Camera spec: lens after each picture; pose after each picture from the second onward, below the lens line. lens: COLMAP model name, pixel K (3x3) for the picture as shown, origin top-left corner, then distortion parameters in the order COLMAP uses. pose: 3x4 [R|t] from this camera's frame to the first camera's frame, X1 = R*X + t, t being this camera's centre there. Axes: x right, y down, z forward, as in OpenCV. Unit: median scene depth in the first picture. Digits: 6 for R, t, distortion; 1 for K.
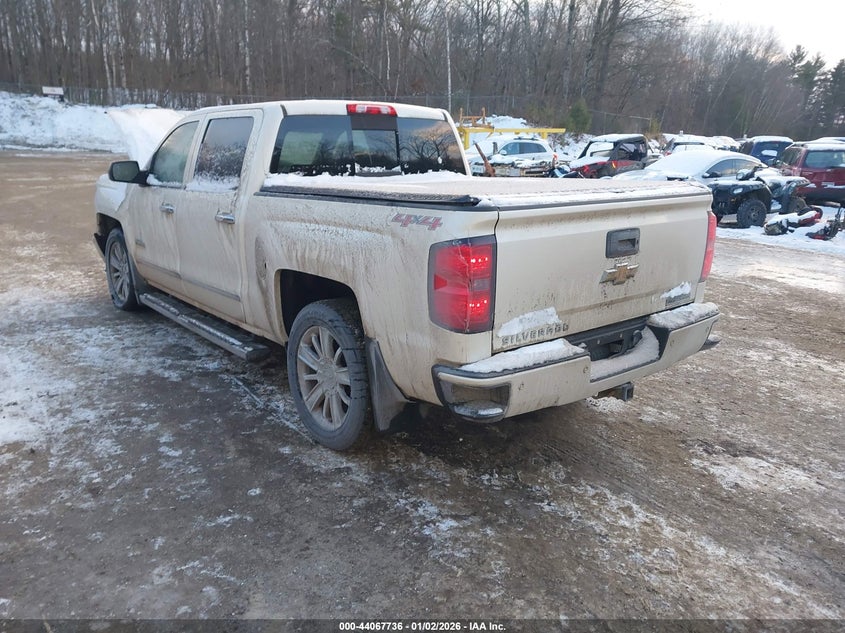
lens RADIAL K [[670.4, 0, 424.1], [0, 670.4, 319.9], [0, 0, 1]] dist [0.000313, 0.010841]
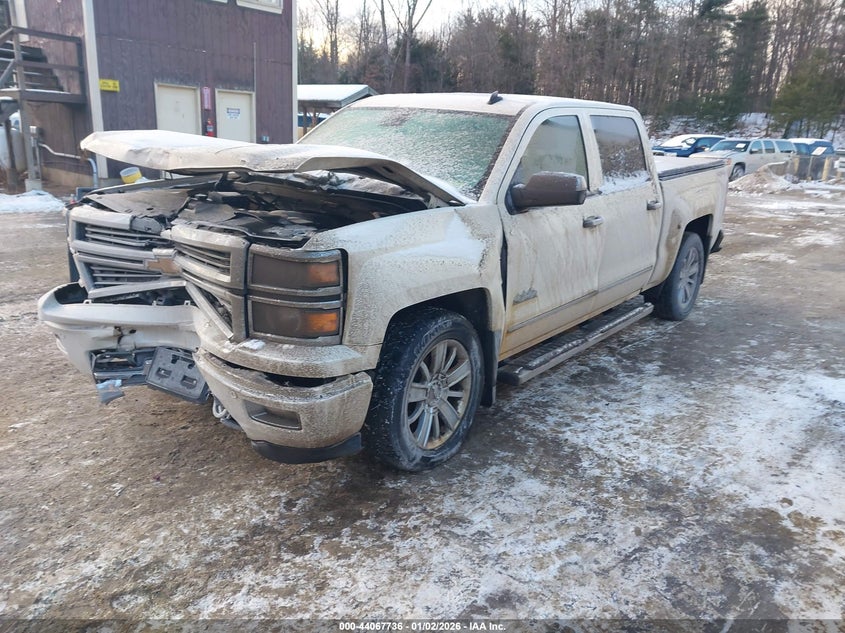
lens RADIAL K [[670.4, 0, 419.5], [0, 670.4, 317.1], [0, 0, 1]] dist [0.000313, 0.010841]
pose [[-0.214550, -0.277091, 0.936584, -1.282067], [0.221861, 0.920022, 0.323014, -0.413069], [-0.951181, 0.277094, -0.135915, 1.498408]]
